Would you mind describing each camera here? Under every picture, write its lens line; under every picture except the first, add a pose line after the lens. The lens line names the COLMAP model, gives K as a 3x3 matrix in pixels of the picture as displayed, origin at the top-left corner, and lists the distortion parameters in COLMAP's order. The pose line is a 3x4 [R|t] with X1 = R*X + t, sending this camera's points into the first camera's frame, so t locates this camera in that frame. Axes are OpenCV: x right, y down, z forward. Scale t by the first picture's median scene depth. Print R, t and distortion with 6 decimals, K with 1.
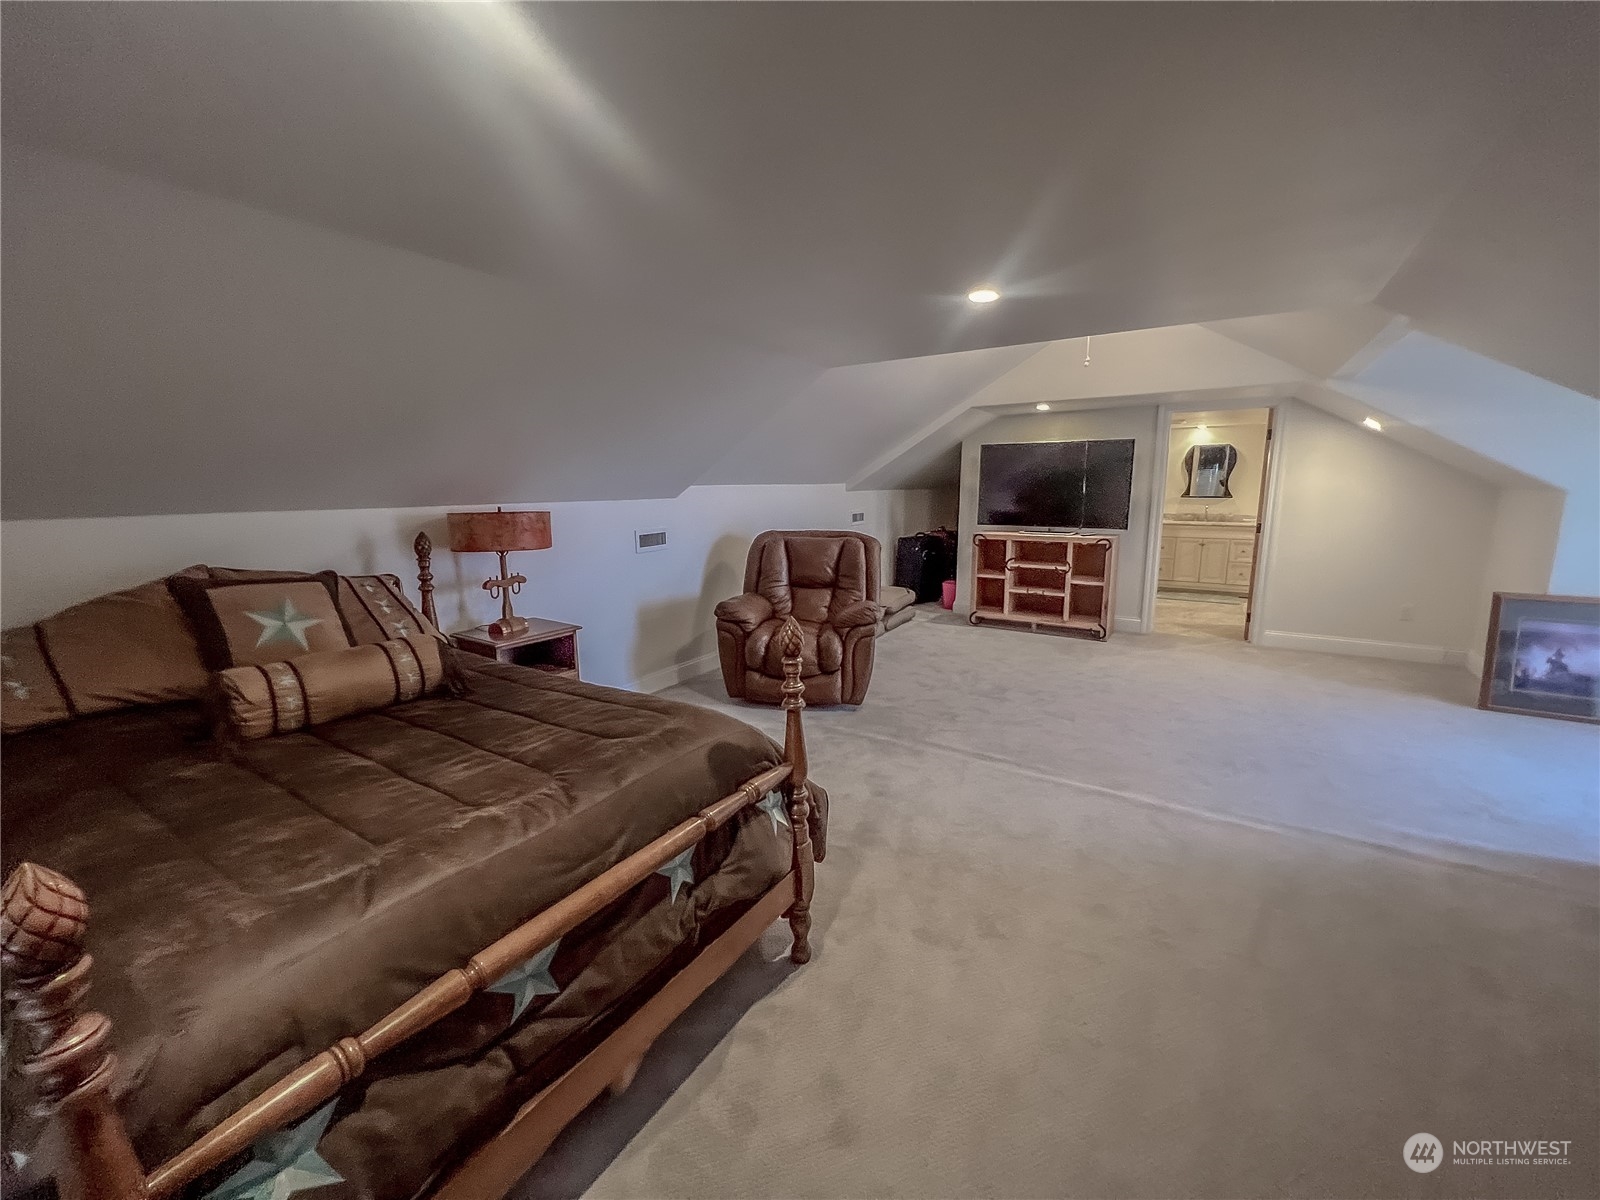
lens RADIAL K [[646.3, 0, 800.0], [0, 646.3, 600.0], [0, 0, 1]] dist [-0.000393, -0.000022]
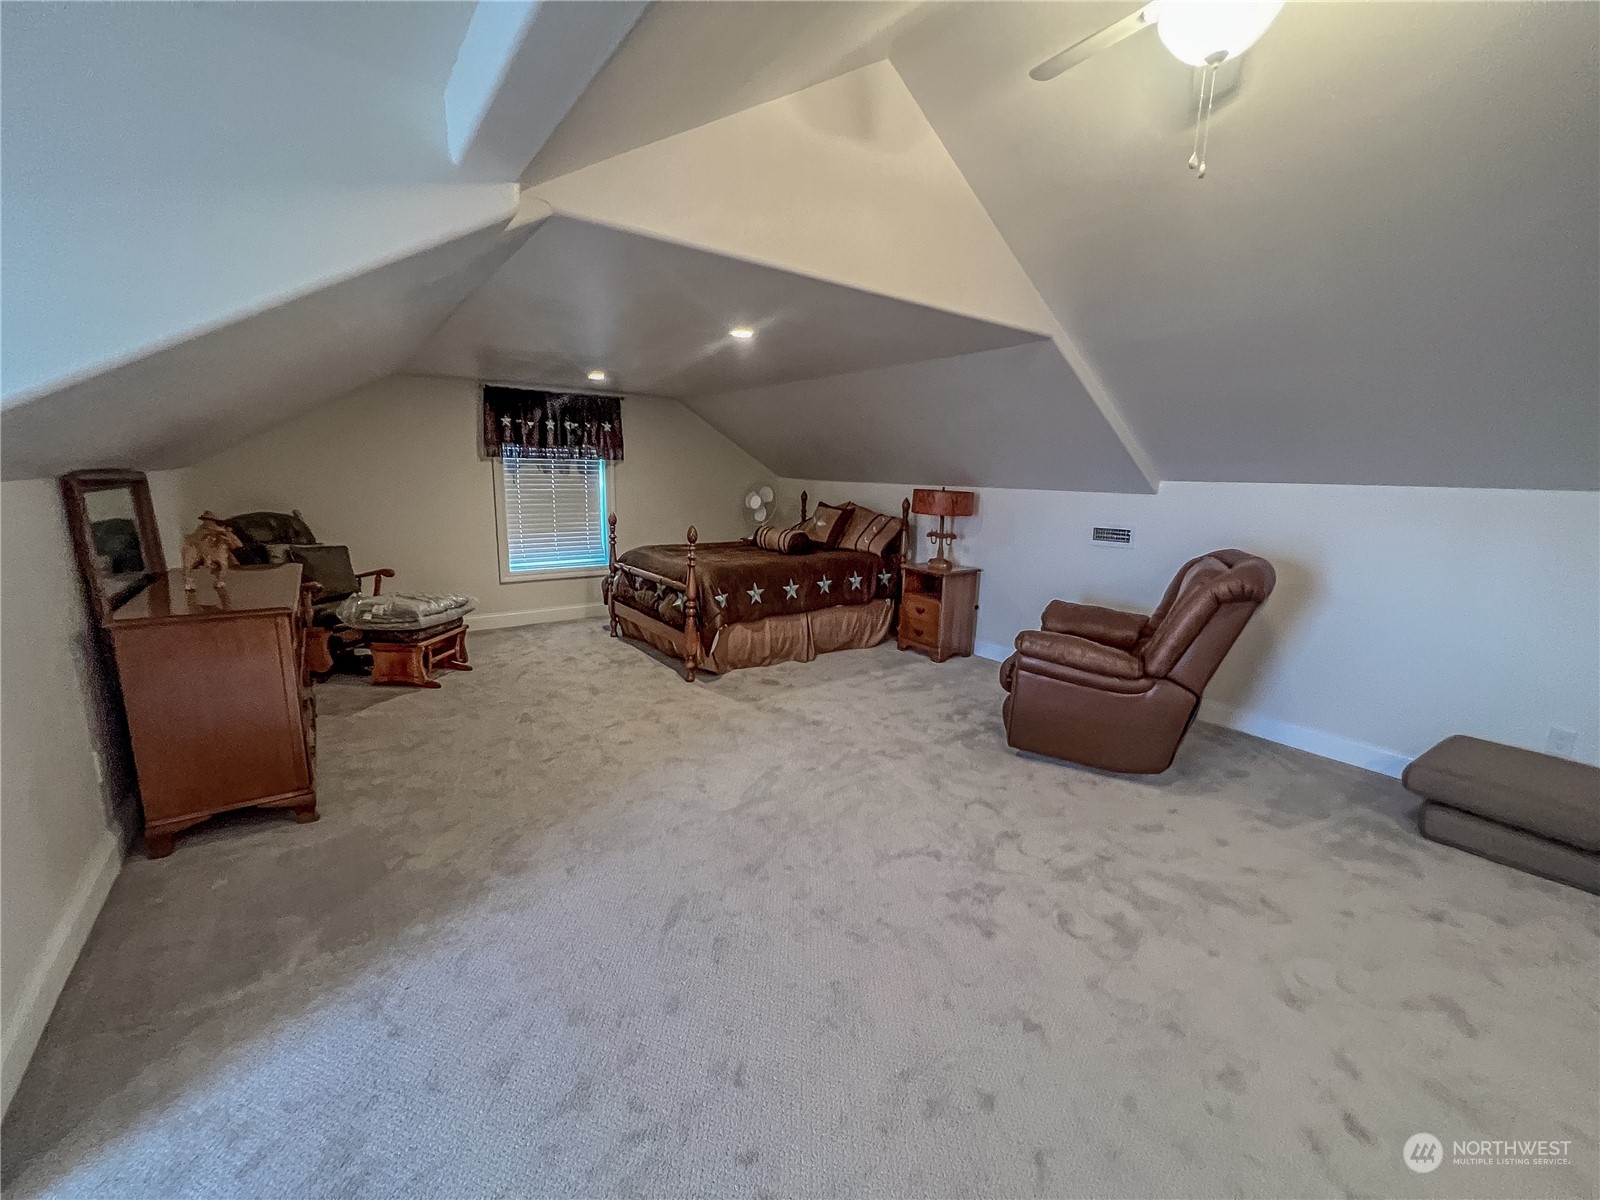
lens RADIAL K [[646.3, 0, 800.0], [0, 646.3, 600.0], [0, 0, 1]] dist [-0.000393, -0.000022]
pose [[-0.350238, 0.183554, -0.918500, 1.080825], [-0.187409, 0.947049, 0.260721, -0.212358], [0.917721, 0.263450, -0.297292, 1.129263]]
